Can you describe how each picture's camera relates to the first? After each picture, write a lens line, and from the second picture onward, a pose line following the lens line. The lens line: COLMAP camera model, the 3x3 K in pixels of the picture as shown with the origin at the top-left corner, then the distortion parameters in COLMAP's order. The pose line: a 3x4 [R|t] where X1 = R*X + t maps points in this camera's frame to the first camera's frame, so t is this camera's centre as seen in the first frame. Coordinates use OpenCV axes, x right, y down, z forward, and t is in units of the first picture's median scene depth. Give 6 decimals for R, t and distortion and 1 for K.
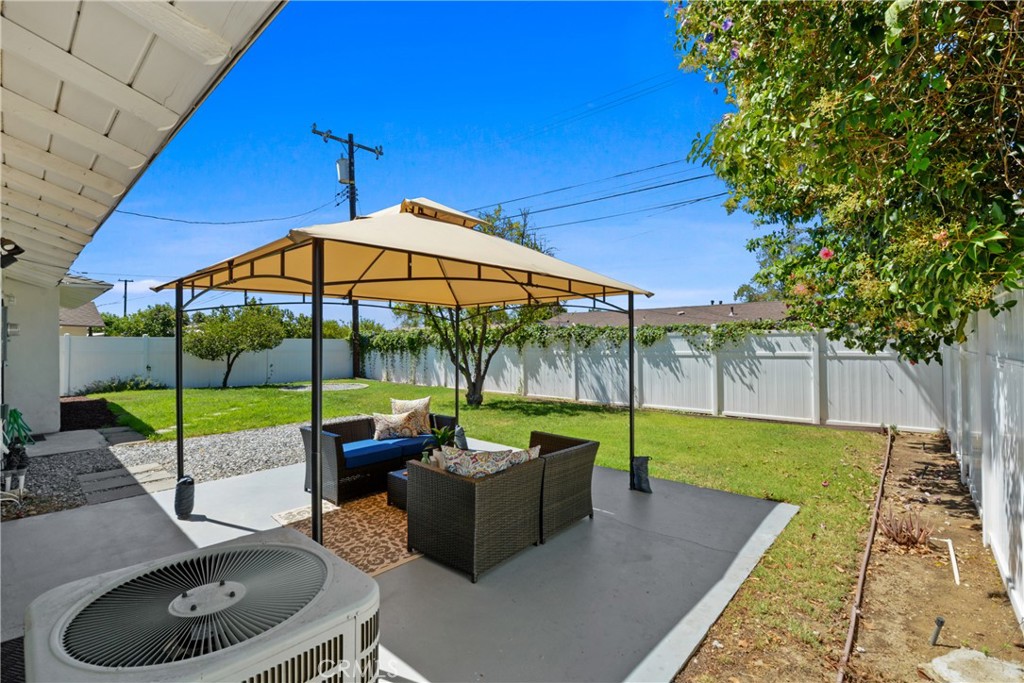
lens RADIAL K [[454.8, 0, 512.0], [0, 454.8, 341.5], [0, 0, 1]] dist [0.000403, 0.000022]
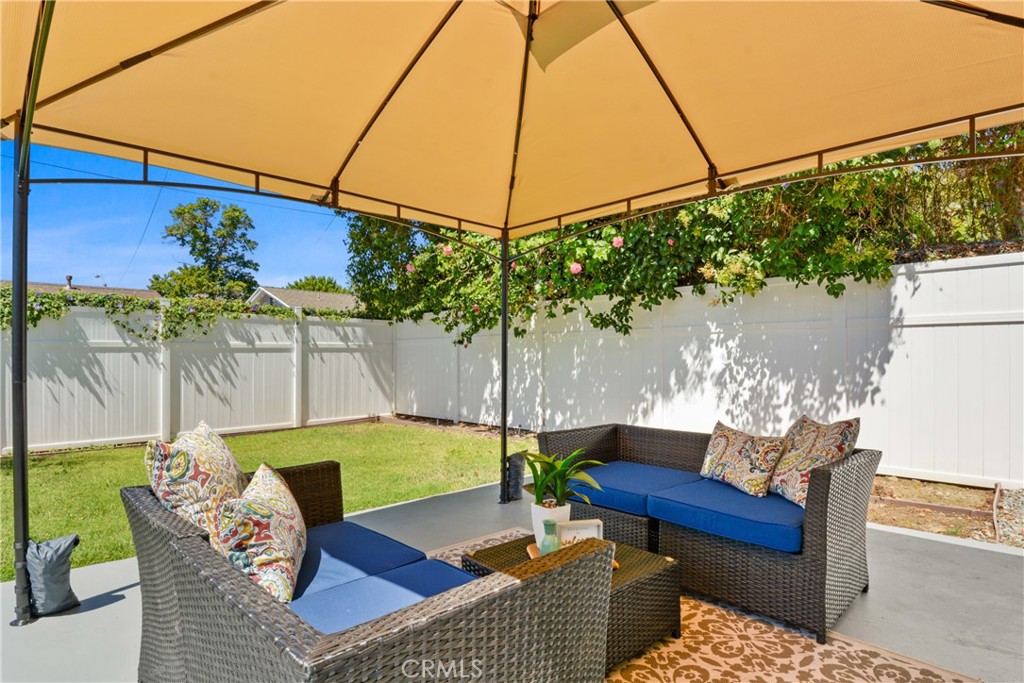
lens RADIAL K [[558.5, 0, 511.5], [0, 558.5, 357.2], [0, 0, 1]] dist [-0.001982, -0.000523]
pose [[0.058392, 0.006037, 0.998275, -0.360724], [0.000155, 0.999982, -0.006056, 0.055626], [-0.998294, 0.000508, 0.058390, 0.534893]]
